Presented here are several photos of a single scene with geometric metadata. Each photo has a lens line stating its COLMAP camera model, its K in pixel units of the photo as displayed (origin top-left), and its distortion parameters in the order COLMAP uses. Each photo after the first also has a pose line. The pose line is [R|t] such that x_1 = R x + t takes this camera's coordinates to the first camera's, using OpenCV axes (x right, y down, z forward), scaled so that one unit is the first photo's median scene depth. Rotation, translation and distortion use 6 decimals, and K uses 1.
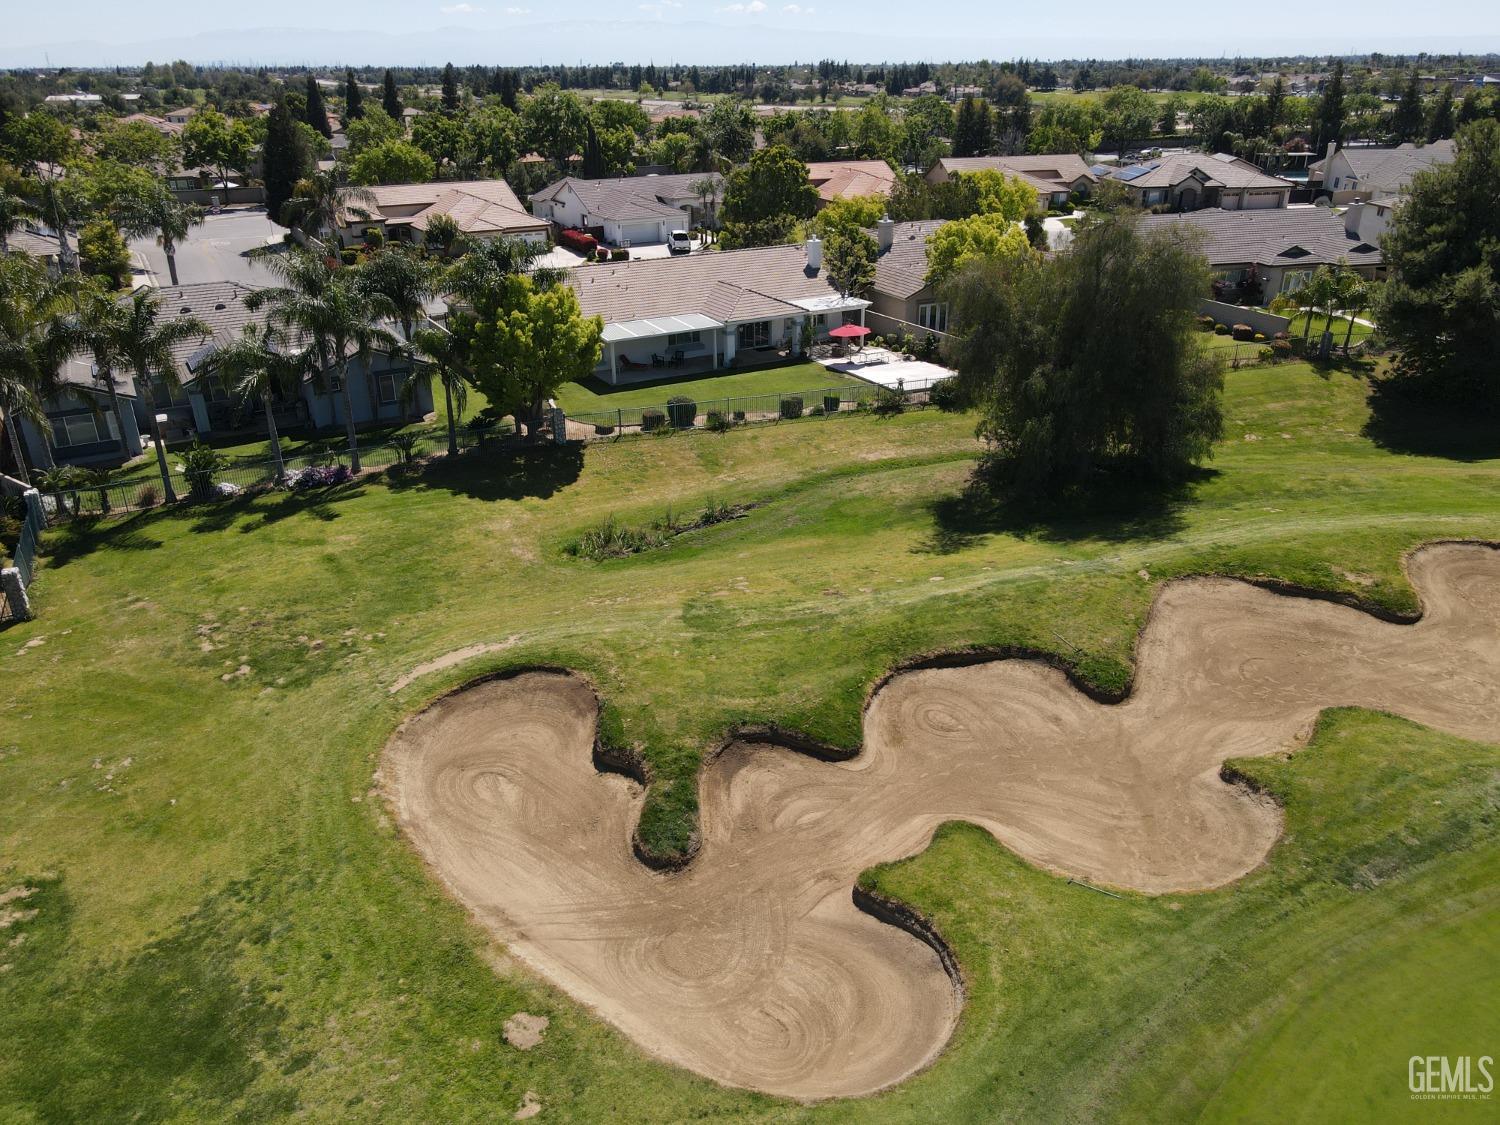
lens RADIAL K [[1095.9, 0, 746.6], [0, 1095.9, 559.1], [0, 0, 1]] dist [0.014821, 0.014478]
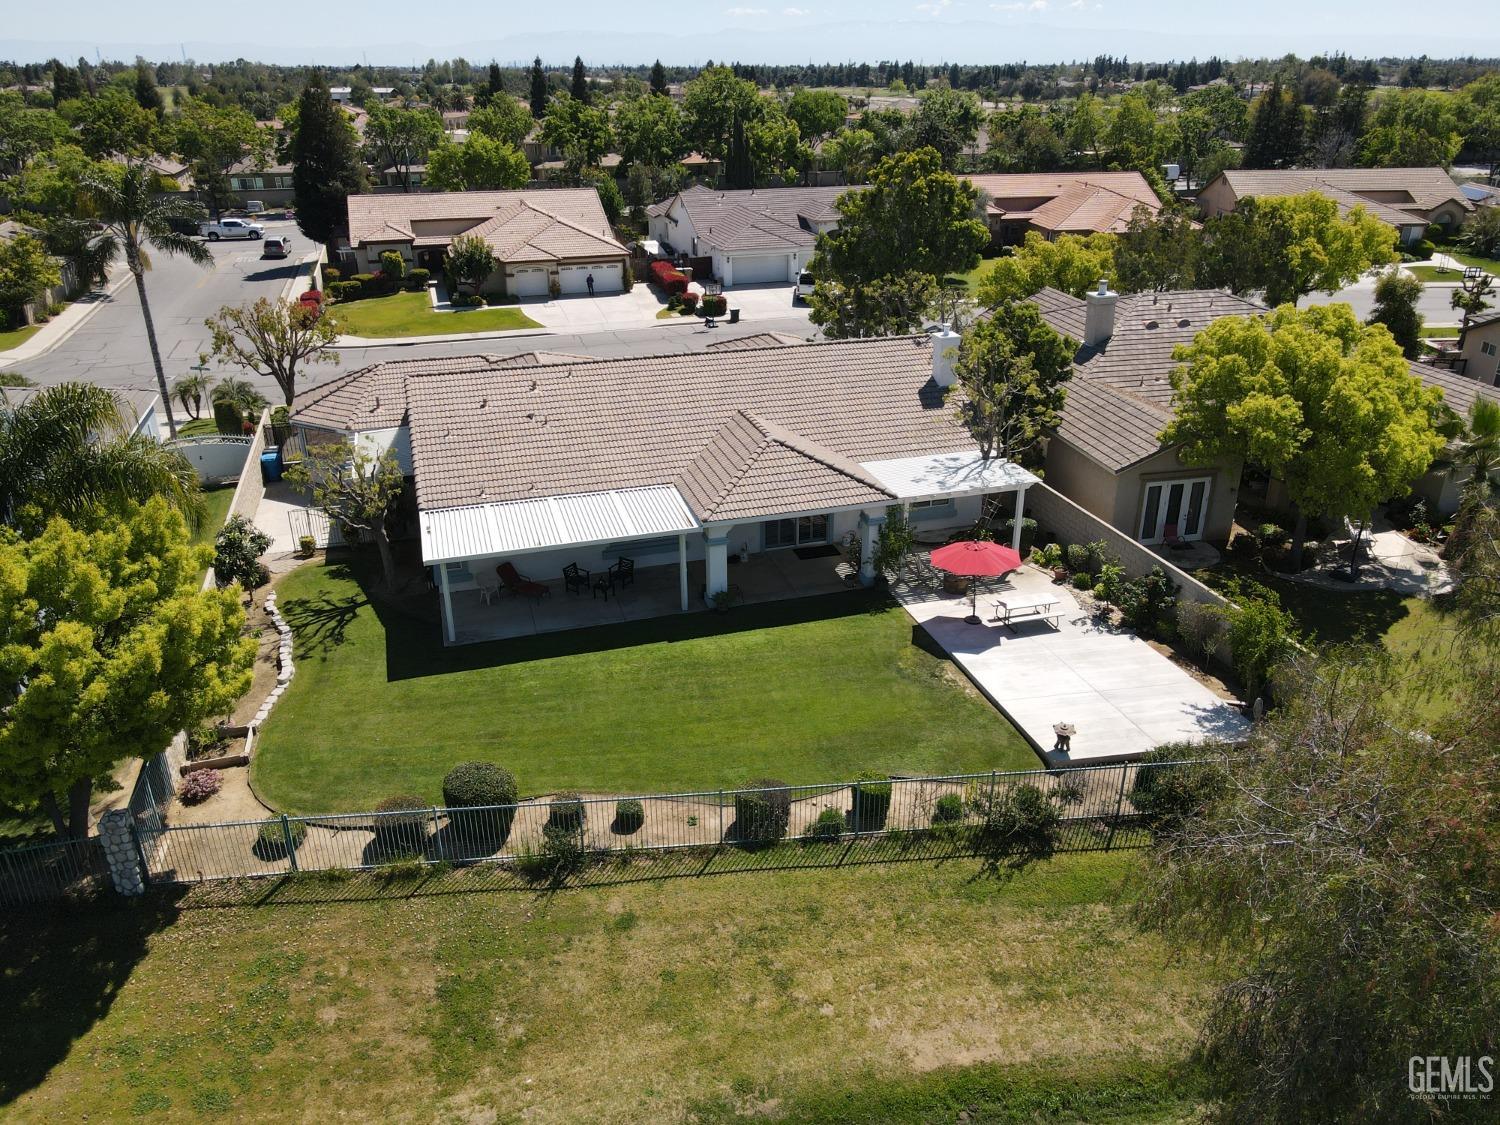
lens RADIAL K [[1095.9, 0, 753.6], [0, 1095.9, 565.9], [0, 0, 1]] dist [0.014821, 0.014478]
pose [[0.976179, 0.093671, -0.195706, 0.058529], [-0.092719, 0.995593, 0.014044, -0.125733], [0.196159, 0.004436, 0.980562, 0.332457]]
